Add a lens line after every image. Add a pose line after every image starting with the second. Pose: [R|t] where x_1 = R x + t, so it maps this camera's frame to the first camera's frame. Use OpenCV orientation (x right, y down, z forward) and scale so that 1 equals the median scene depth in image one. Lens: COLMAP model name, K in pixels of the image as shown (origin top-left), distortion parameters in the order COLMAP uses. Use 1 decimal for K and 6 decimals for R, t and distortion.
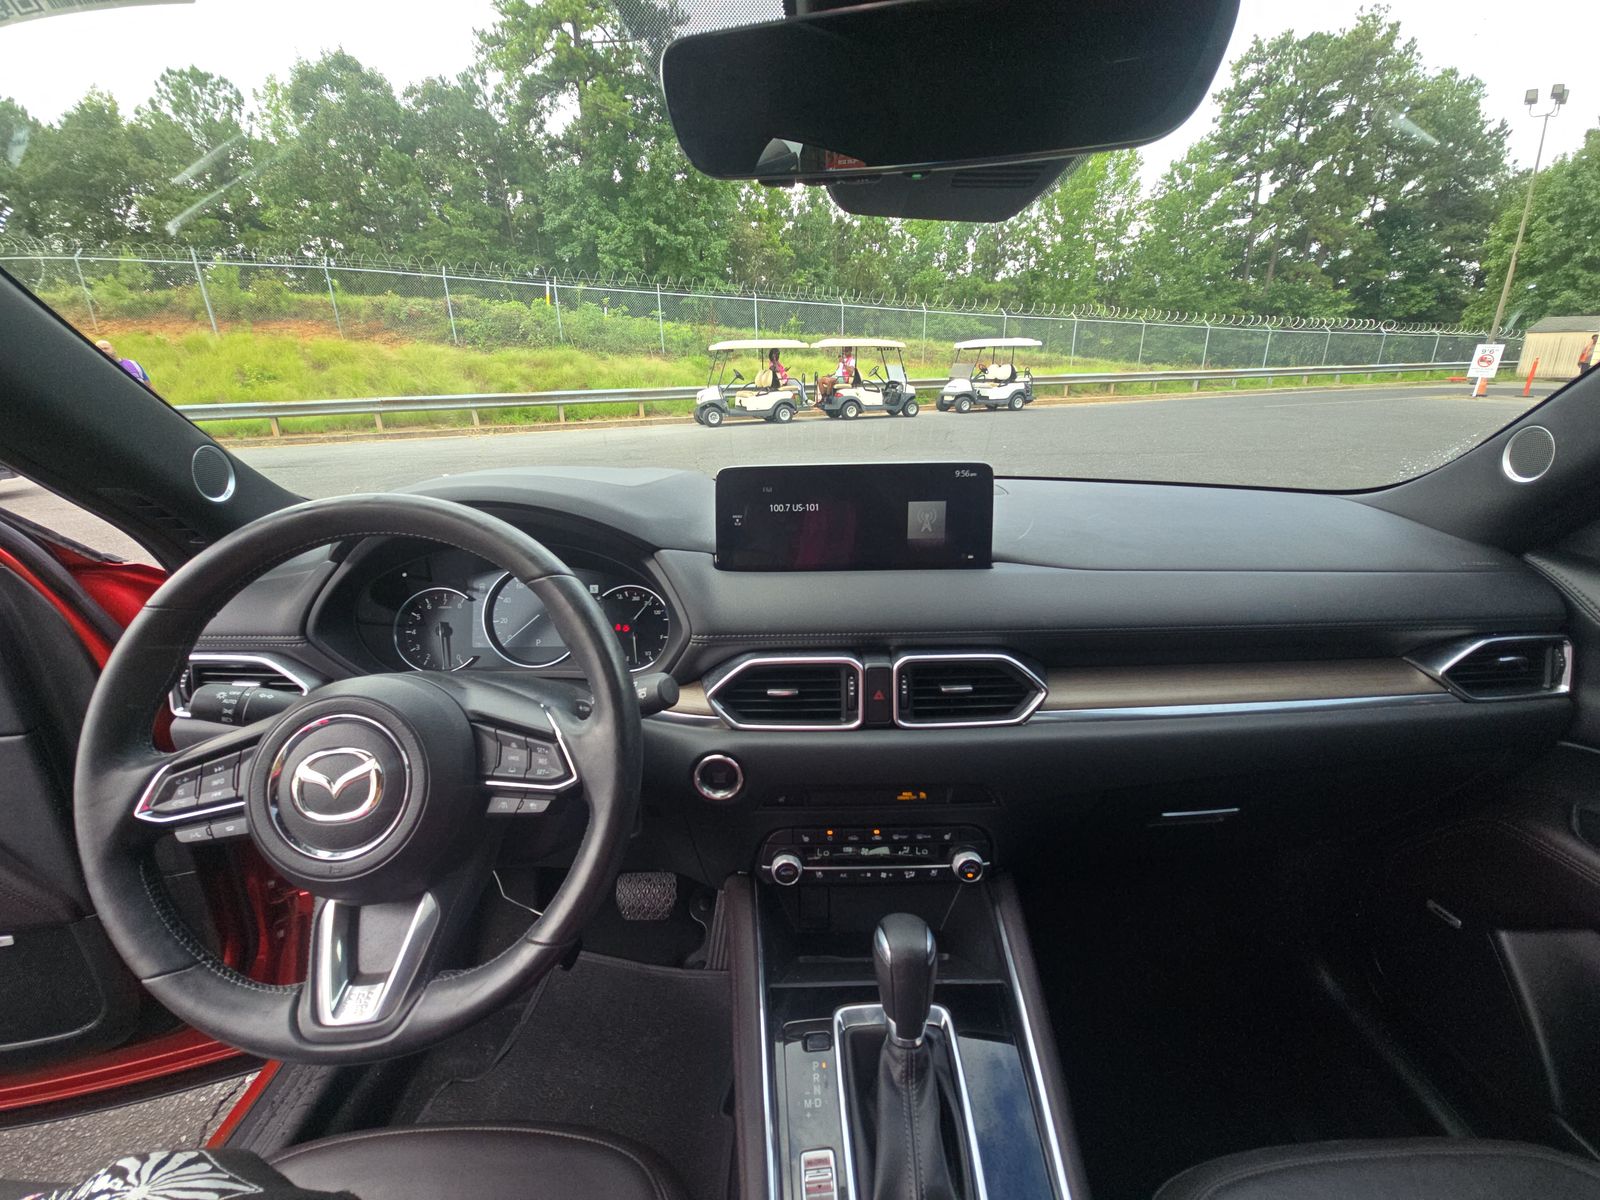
lens RADIAL K [[643.9, 0, 796.6], [0, 643.9, 624.0], [0, 0, 1]] dist [0.000185, -0.001931]
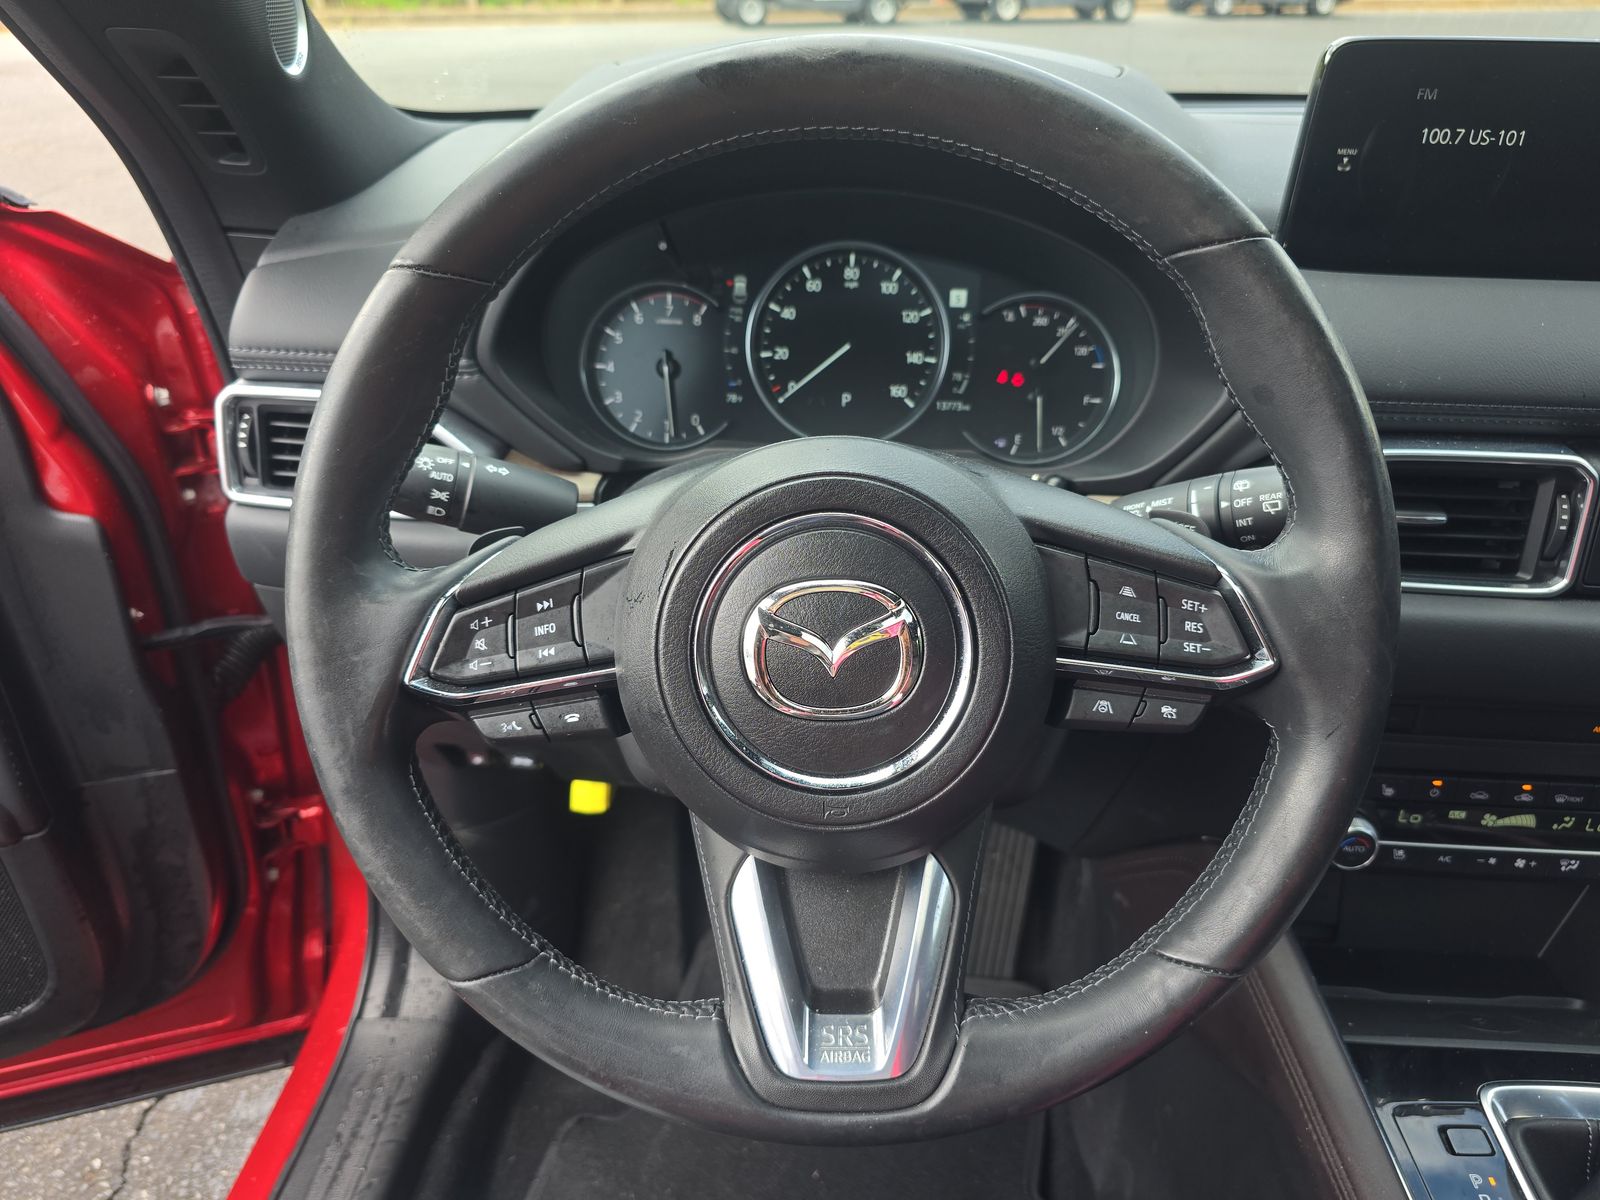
lens RADIAL K [[1087.7, 0, 804.1], [0, 1087.7, 627.1], [0, 0, 1]] dist [0.008365, -0.006331]
pose [[0.997788, 0.058026, -0.032427, -0.452402], [-0.050475, 0.978820, 0.198402, 0.041409], [0.043253, -0.196327, 0.979584, 0.107117]]
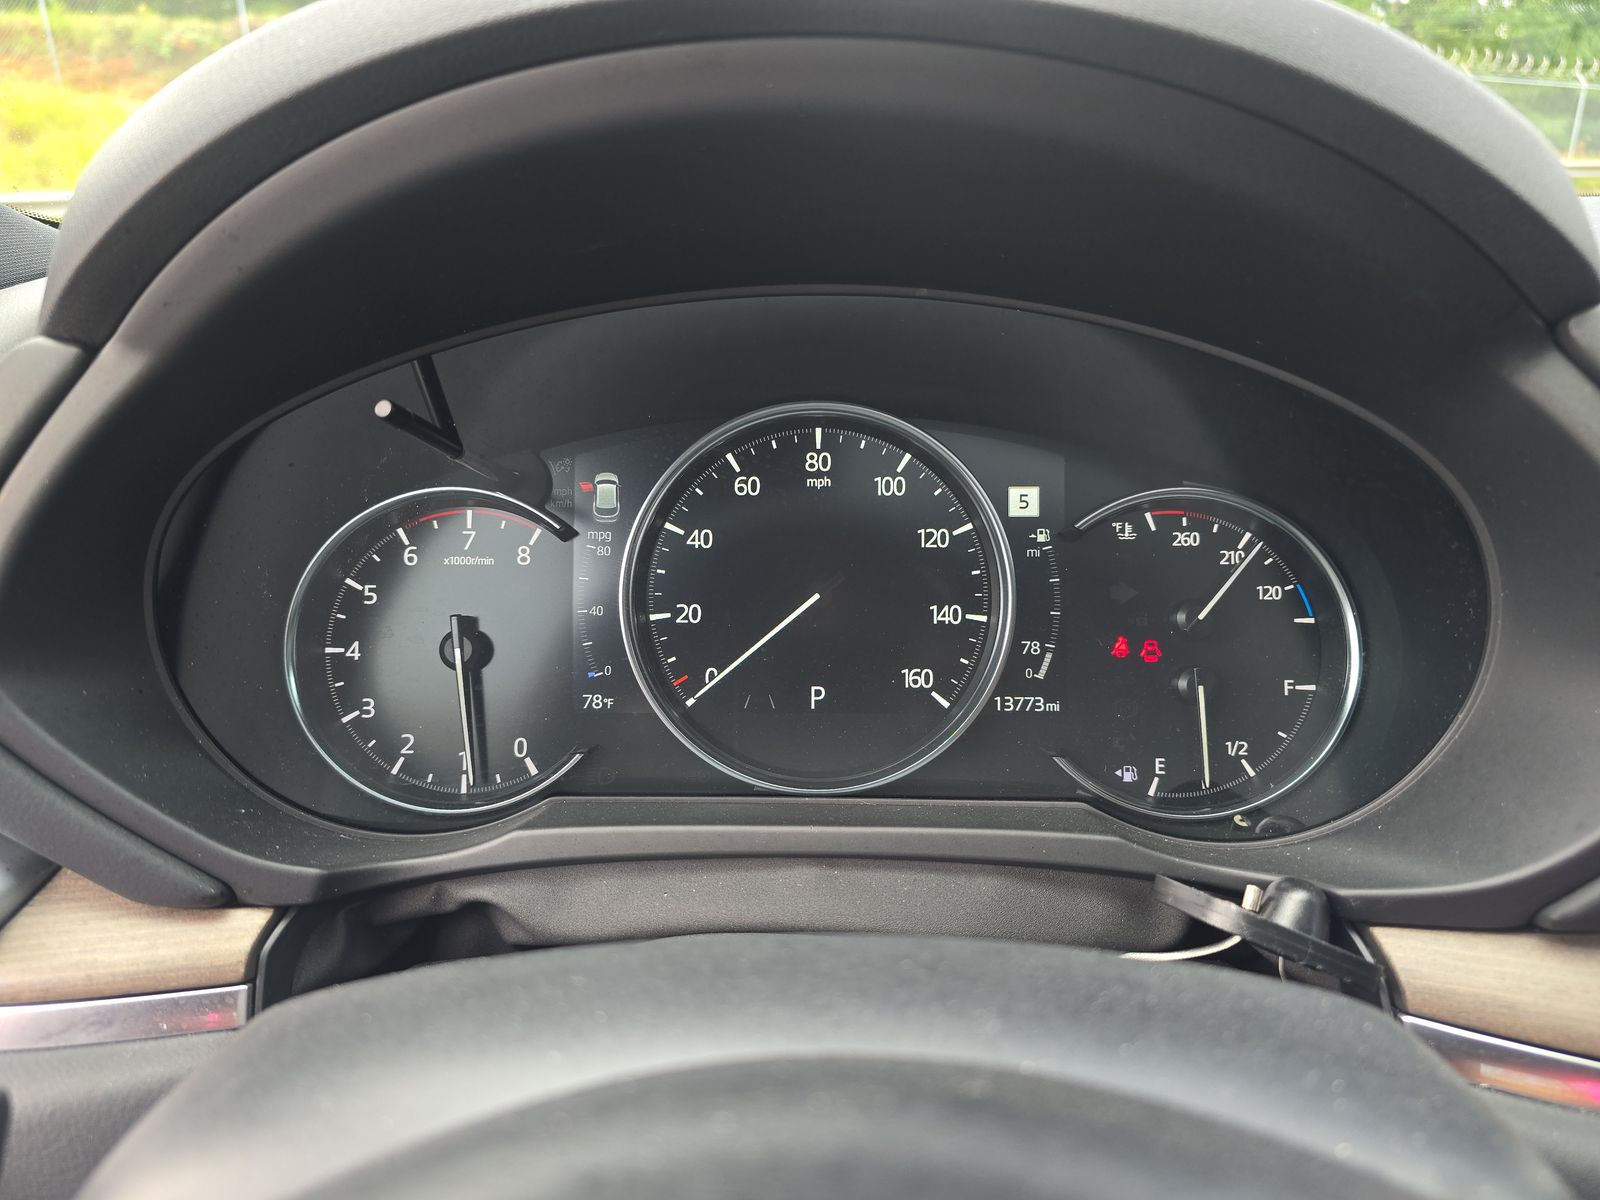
lens RADIAL K [[1087.7, 0, 807.9], [0, 1087.7, 609.4], [0, 0, 1]] dist [0.008365, -0.006331]
pose [[0.999773, 0.018188, -0.011058, -0.457938], [-0.018039, 0.999747, 0.013417, -0.016238], [0.011299, -0.013214, 0.999849, 0.626846]]
